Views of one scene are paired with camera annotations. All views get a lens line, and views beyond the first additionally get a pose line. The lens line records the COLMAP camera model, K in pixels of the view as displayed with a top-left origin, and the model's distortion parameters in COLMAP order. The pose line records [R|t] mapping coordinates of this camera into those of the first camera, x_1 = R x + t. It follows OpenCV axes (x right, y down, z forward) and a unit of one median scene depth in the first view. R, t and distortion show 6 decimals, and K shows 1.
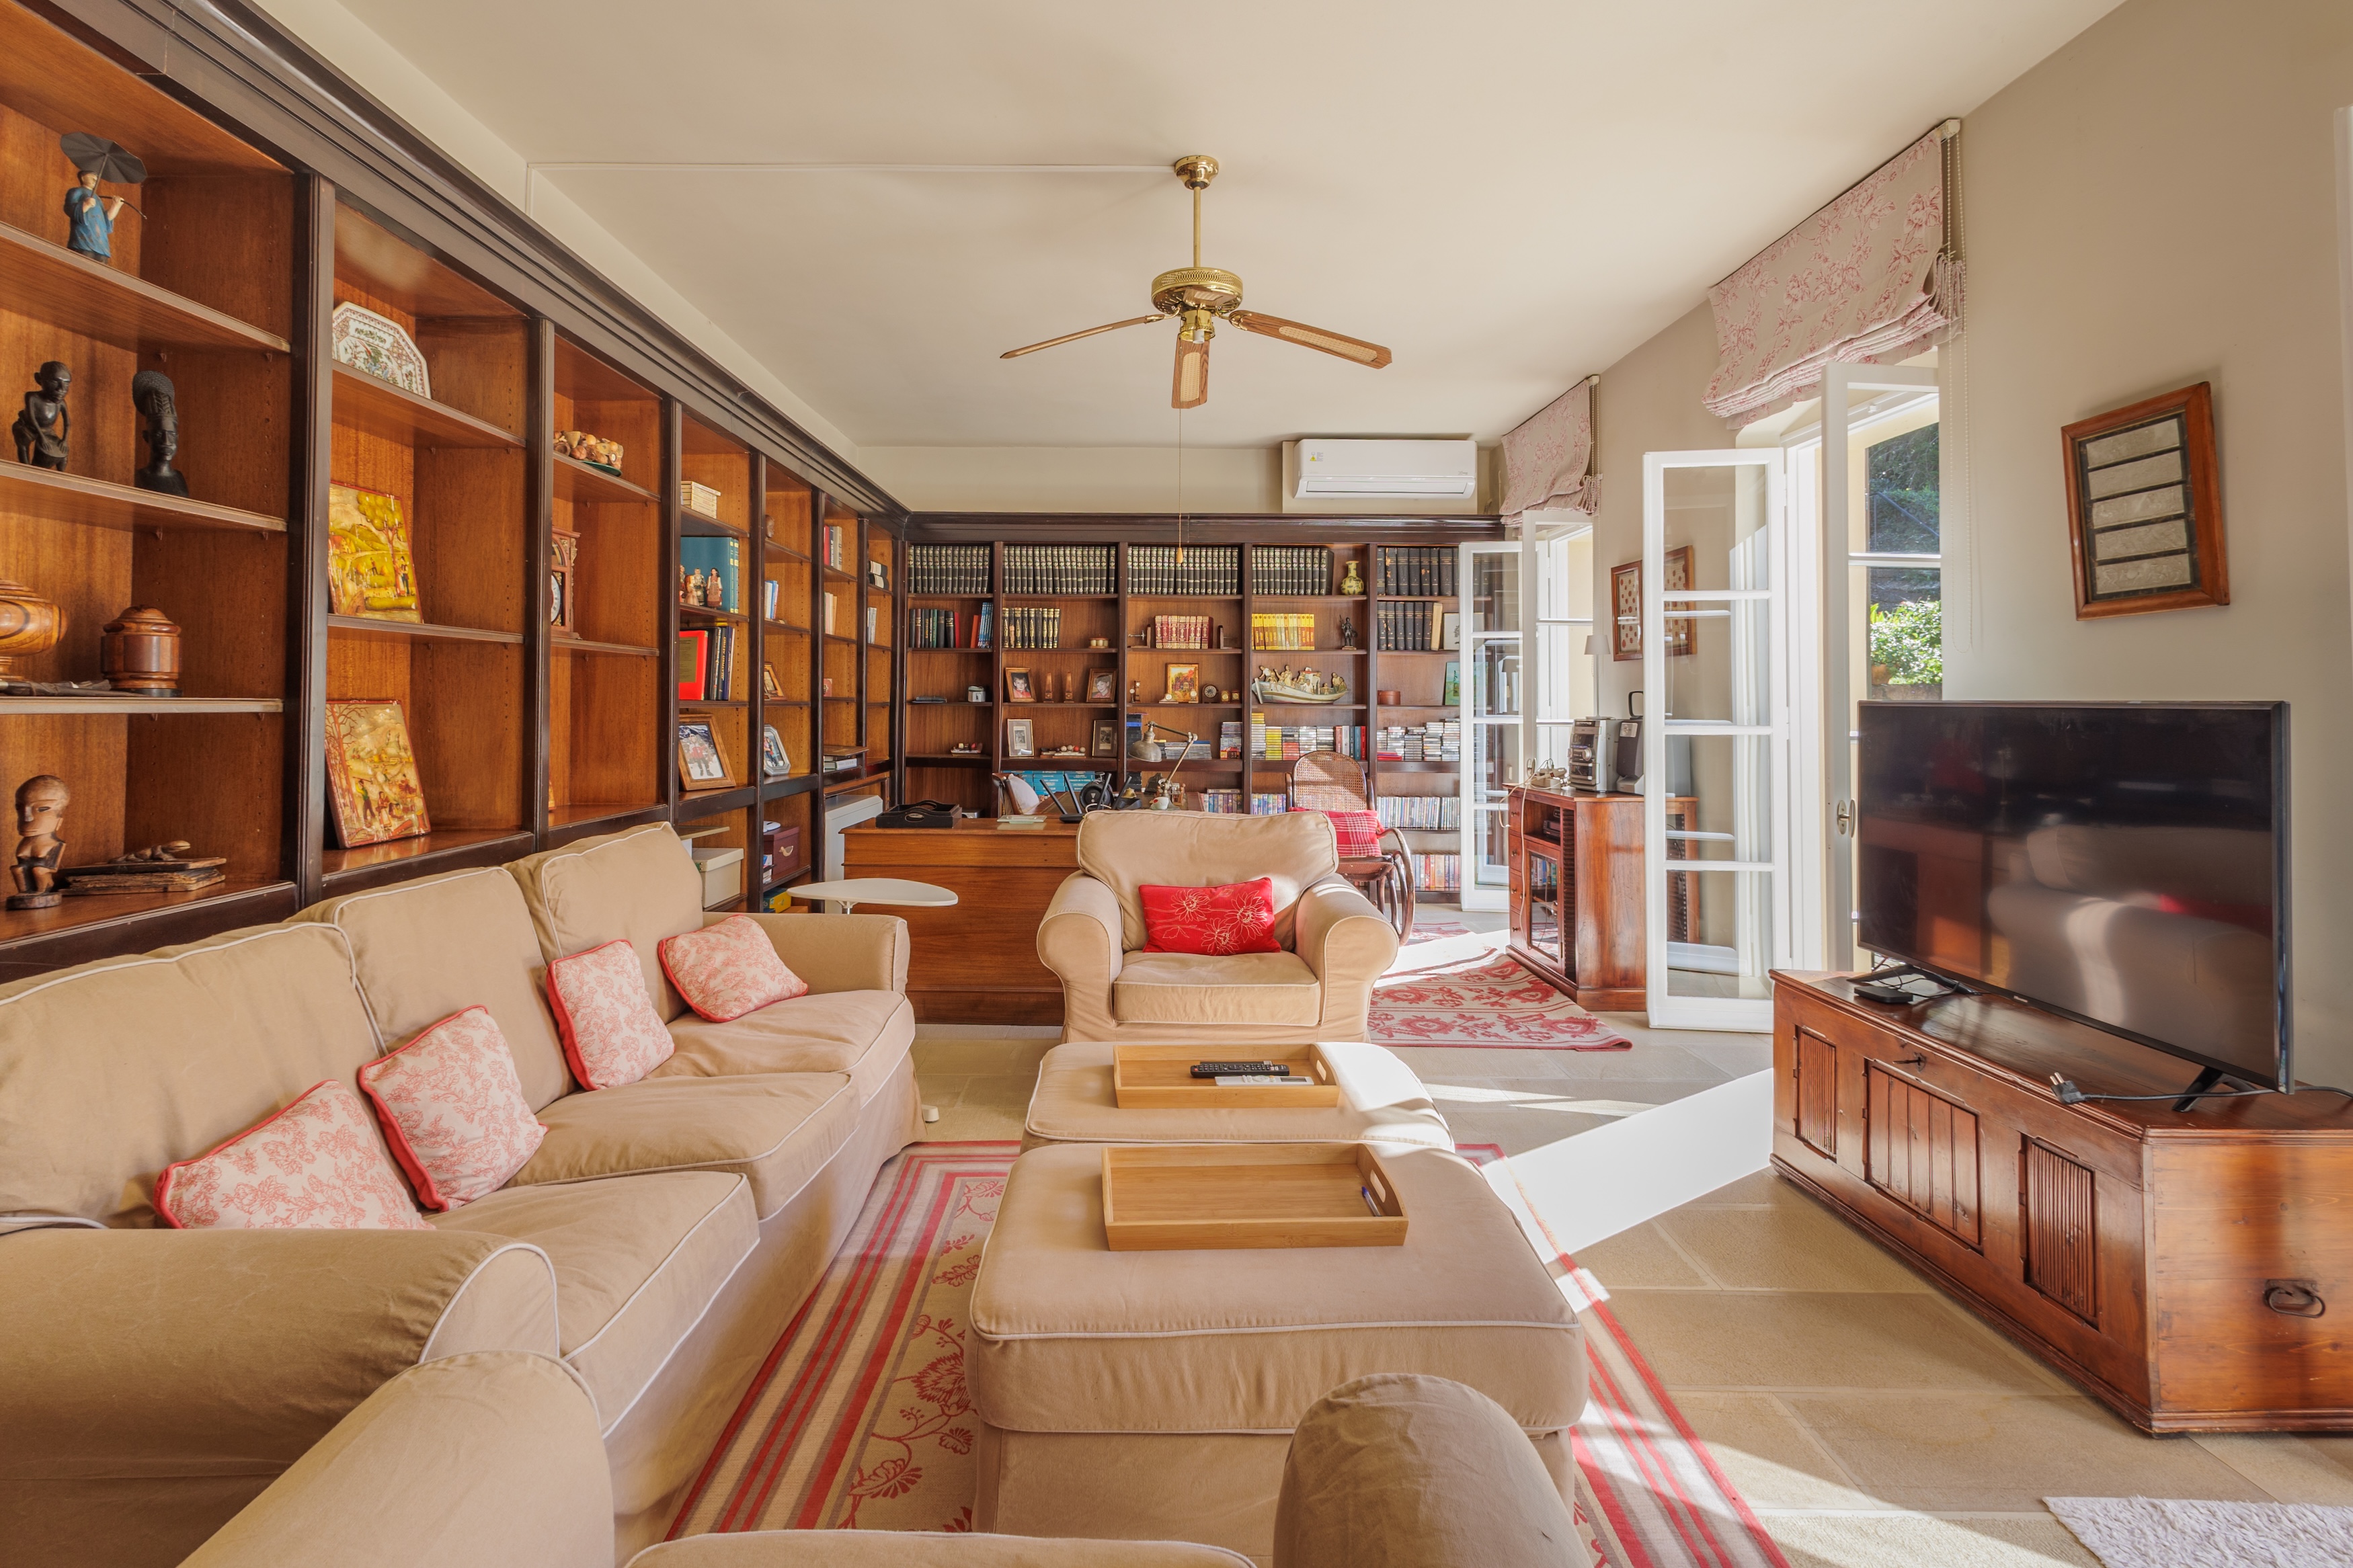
lens RADIAL K [[1124.7, 0, 1171.1], [0, 1124.7, 674.3], [0, 0, 1]] dist [0.000721, 0.000047]
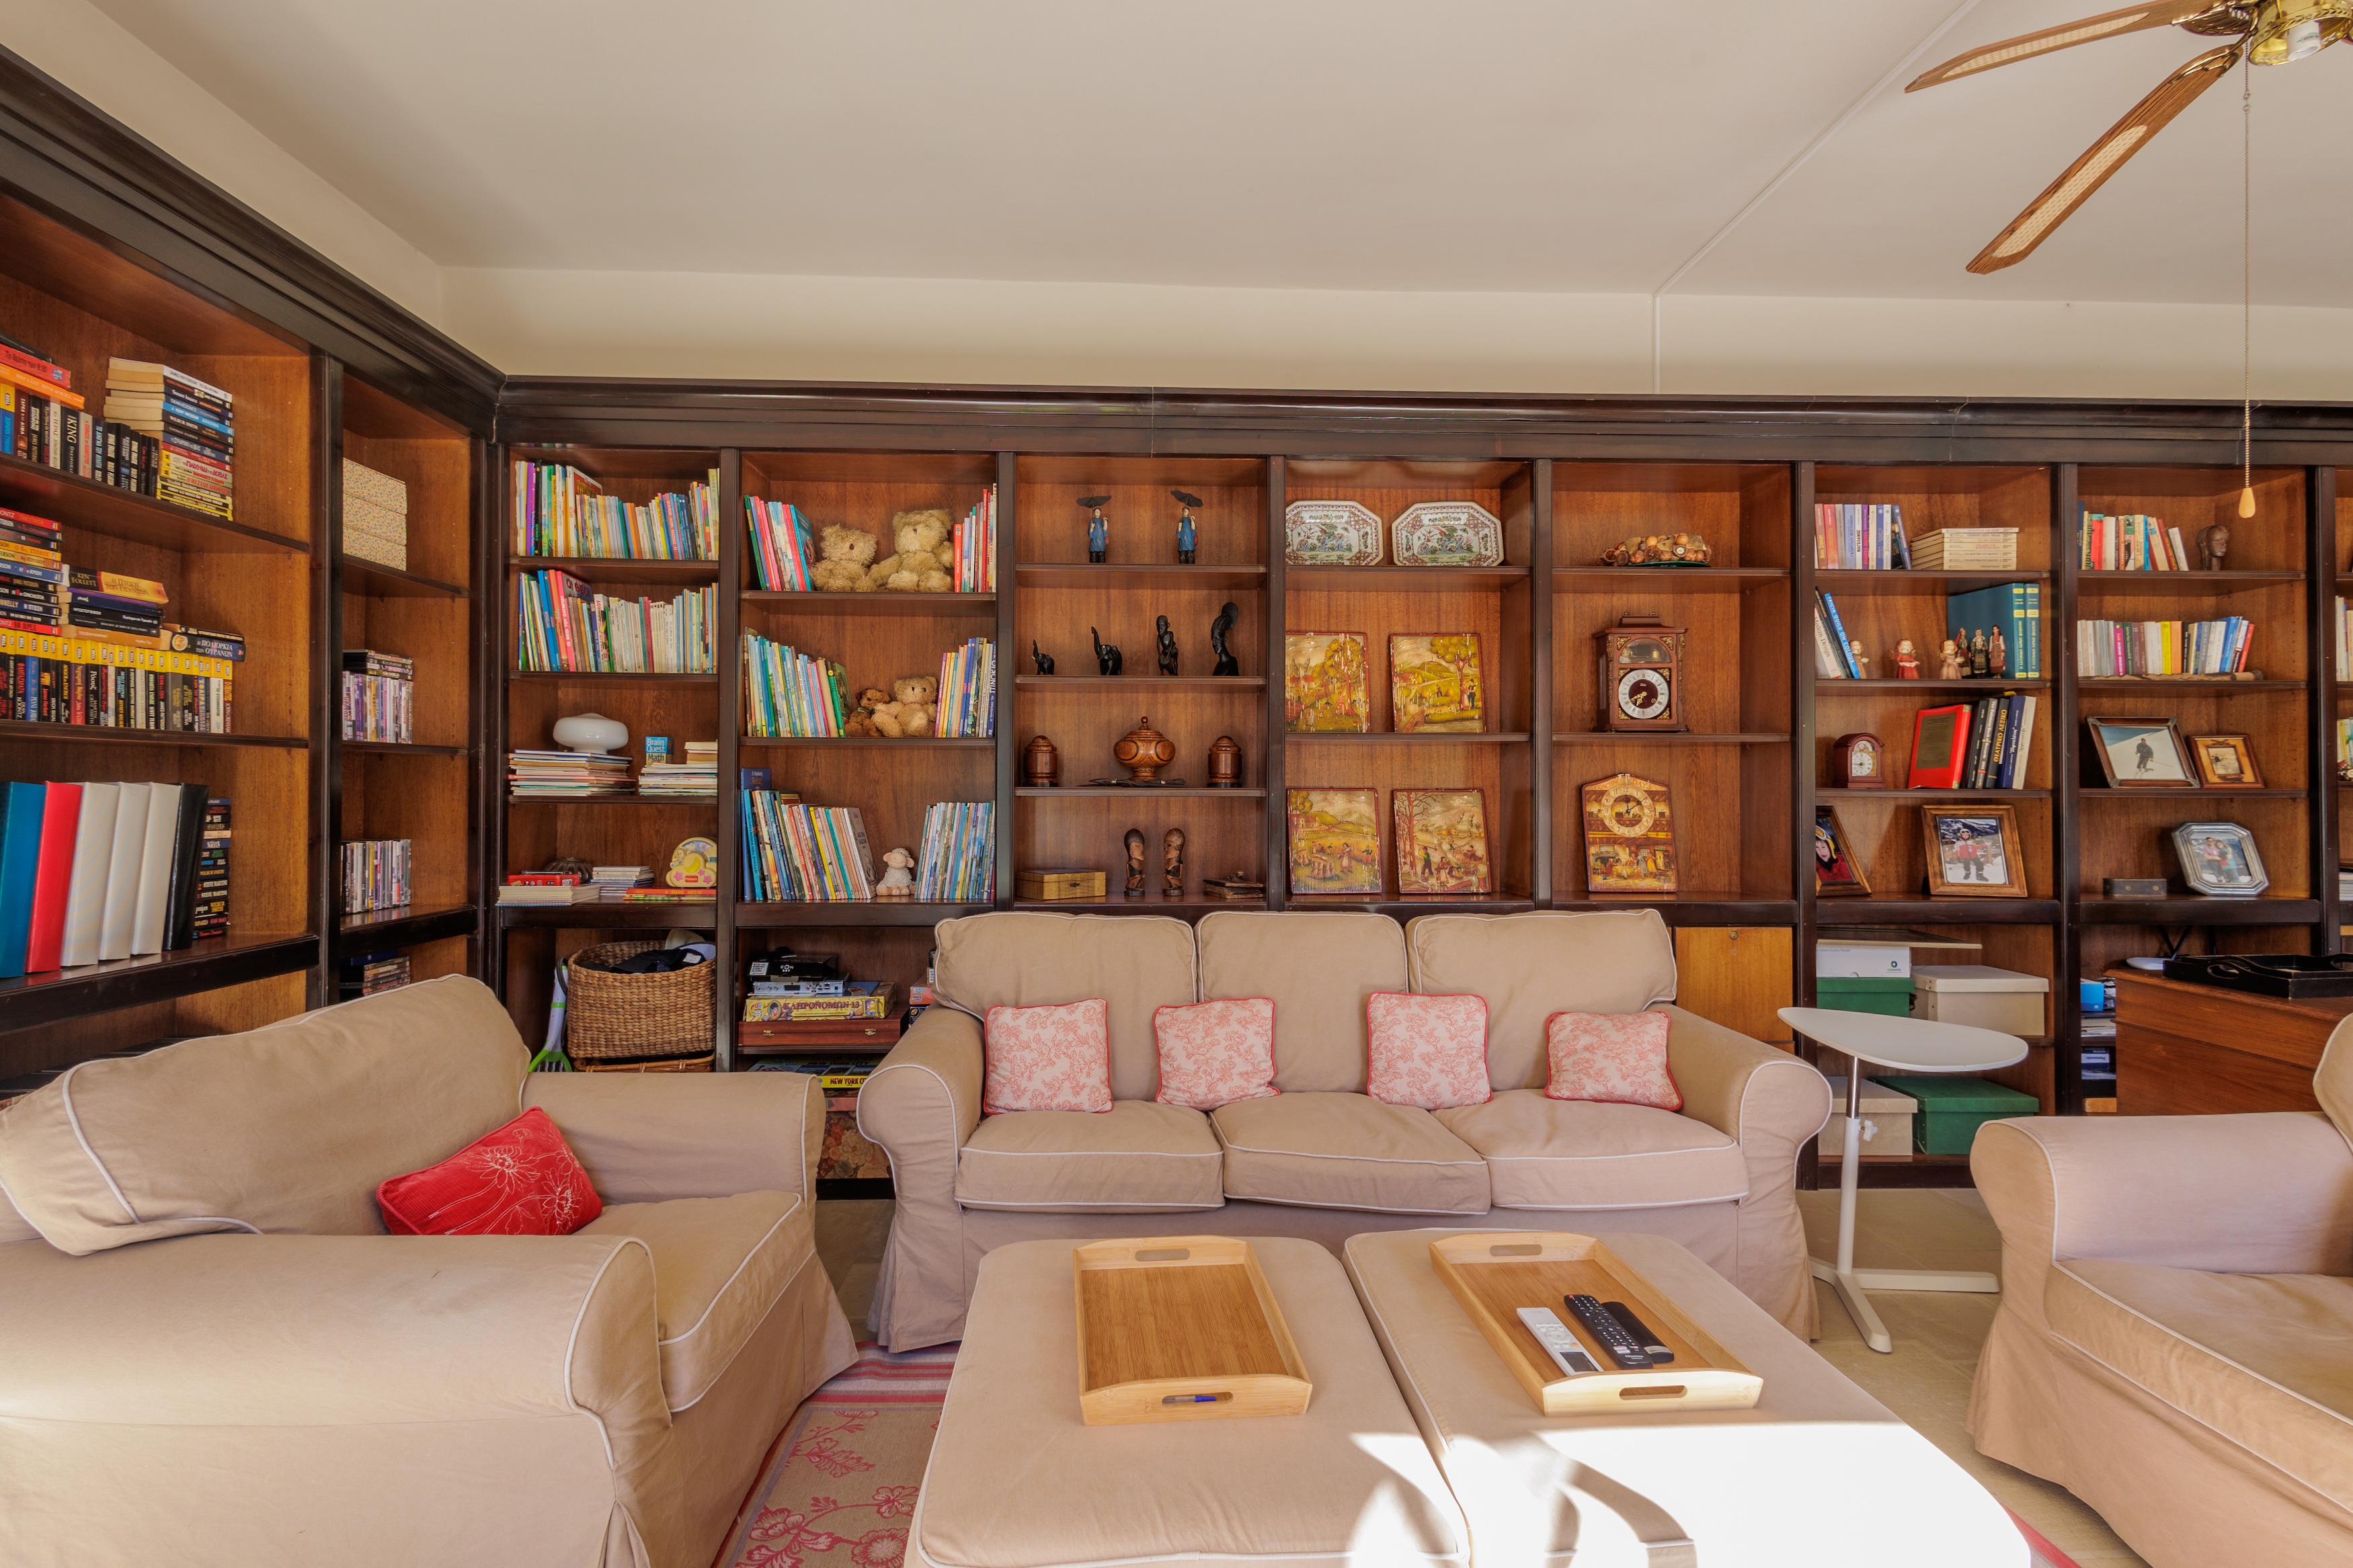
lens RADIAL K [[1129.5, 0, 1176.5], [0, 1129.5, 784.0], [0, 0, 1]] dist [0.001578, 0.000493]
pose [[0.038368, -0.007119, -0.999238, 0.631795], [0.025037, 0.999668, -0.006160, 0.016874], [0.998950, -0.024781, 0.038533, 0.620023]]
